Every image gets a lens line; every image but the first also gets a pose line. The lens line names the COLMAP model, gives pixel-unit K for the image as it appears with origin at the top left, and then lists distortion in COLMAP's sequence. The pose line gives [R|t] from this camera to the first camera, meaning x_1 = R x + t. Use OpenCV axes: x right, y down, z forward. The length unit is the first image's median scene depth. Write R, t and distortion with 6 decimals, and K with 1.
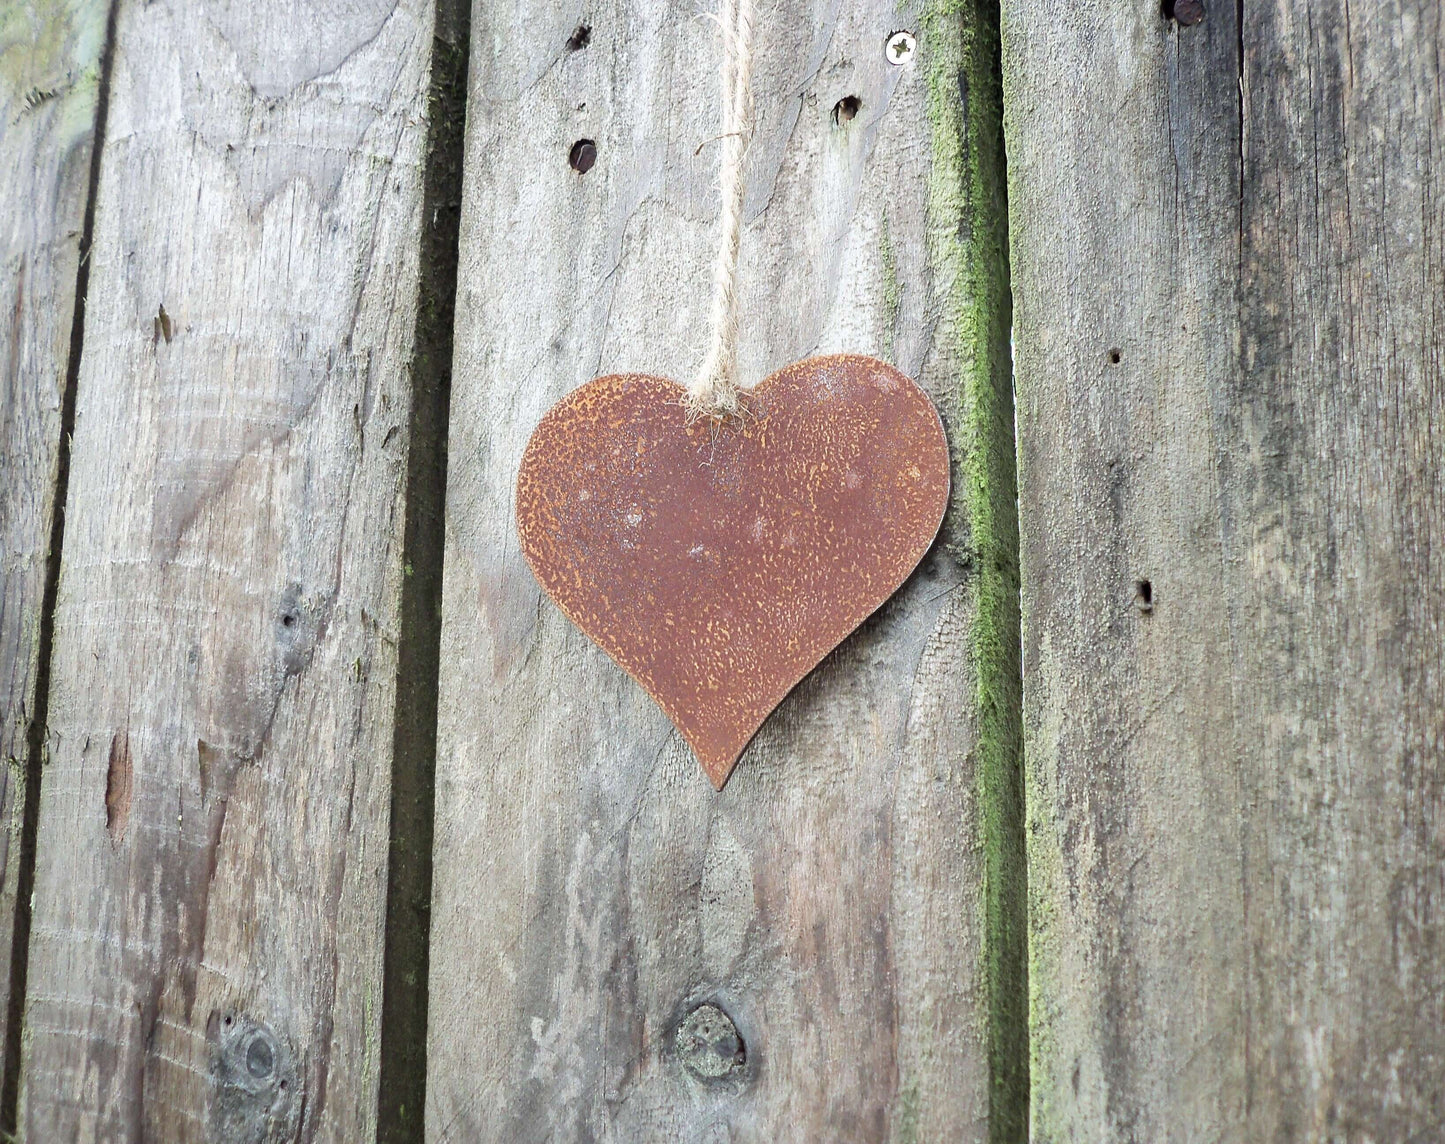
lens RADIAL K [[1404.5, 0, 865.0], [0, 1404.5, 633.4], [0, 0, 1]] dist [-0.086898, 0.035410]
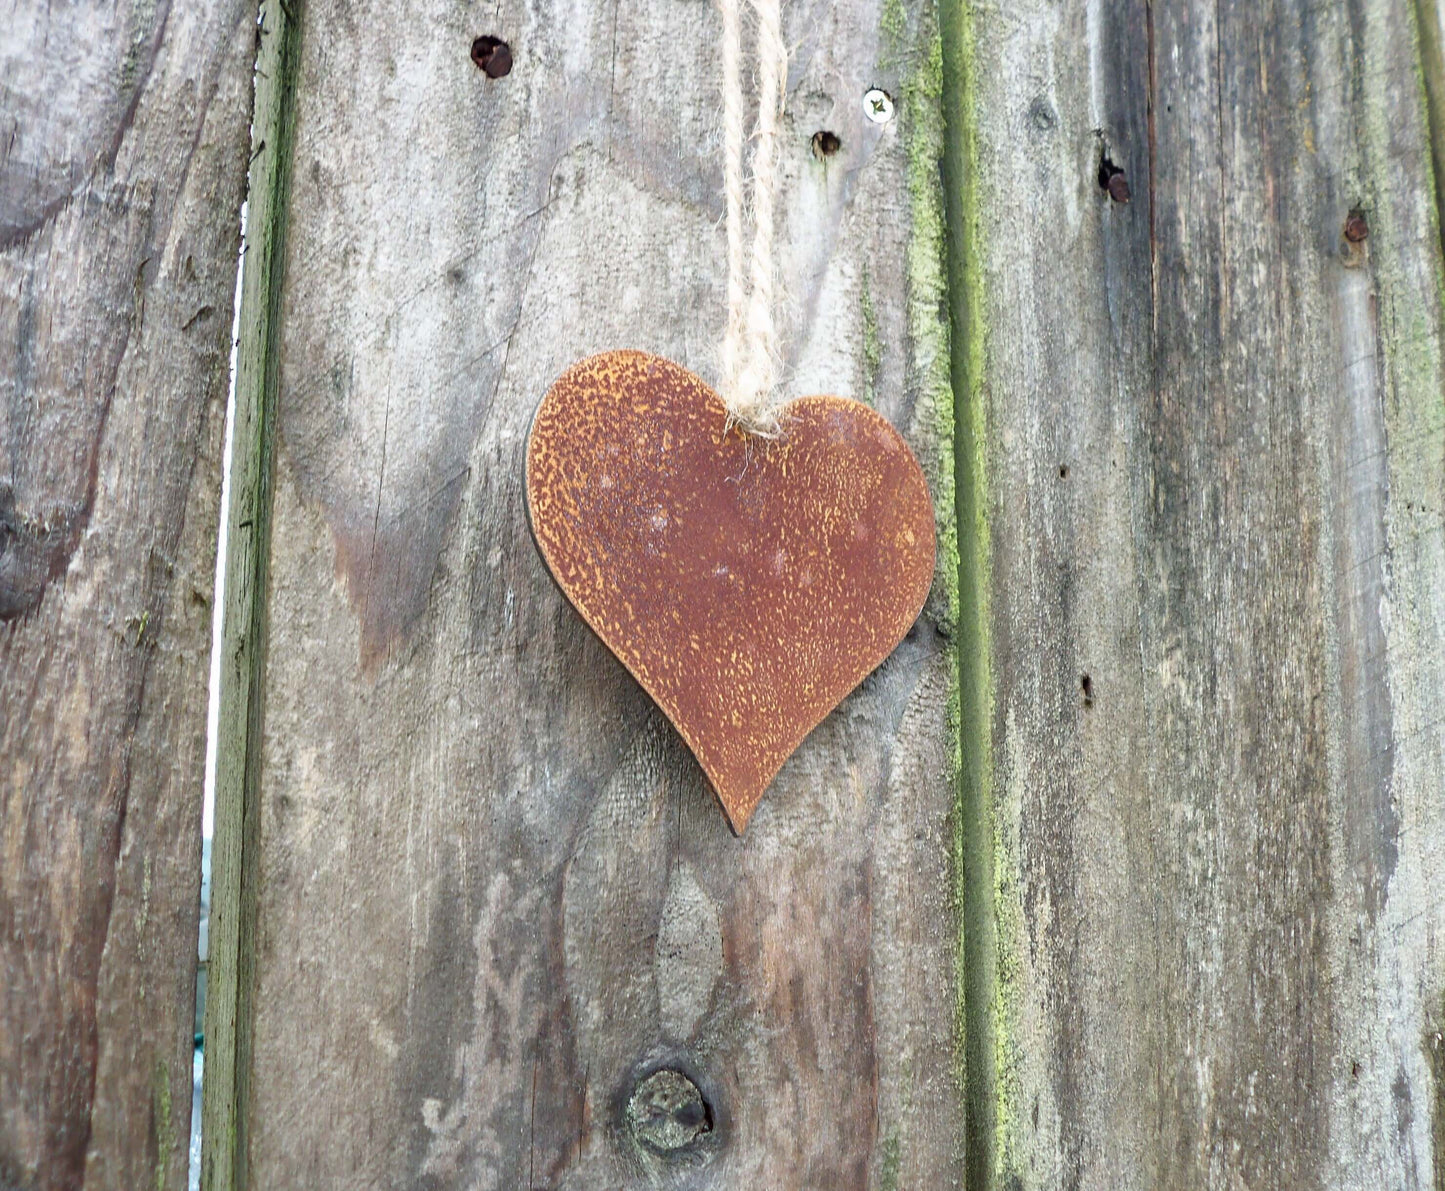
lens RADIAL K [[1616.7, 0, 594.8], [0, 1616.7, 676.4], [0, 0, 1]] dist [-0.074812, -0.038814]
pose [[0.724982, 0.126059, 0.677134, -0.895471], [-0.129215, 0.990546, -0.046060, 0.068499], [-0.676539, -0.054103, 0.734417, 0.282525]]
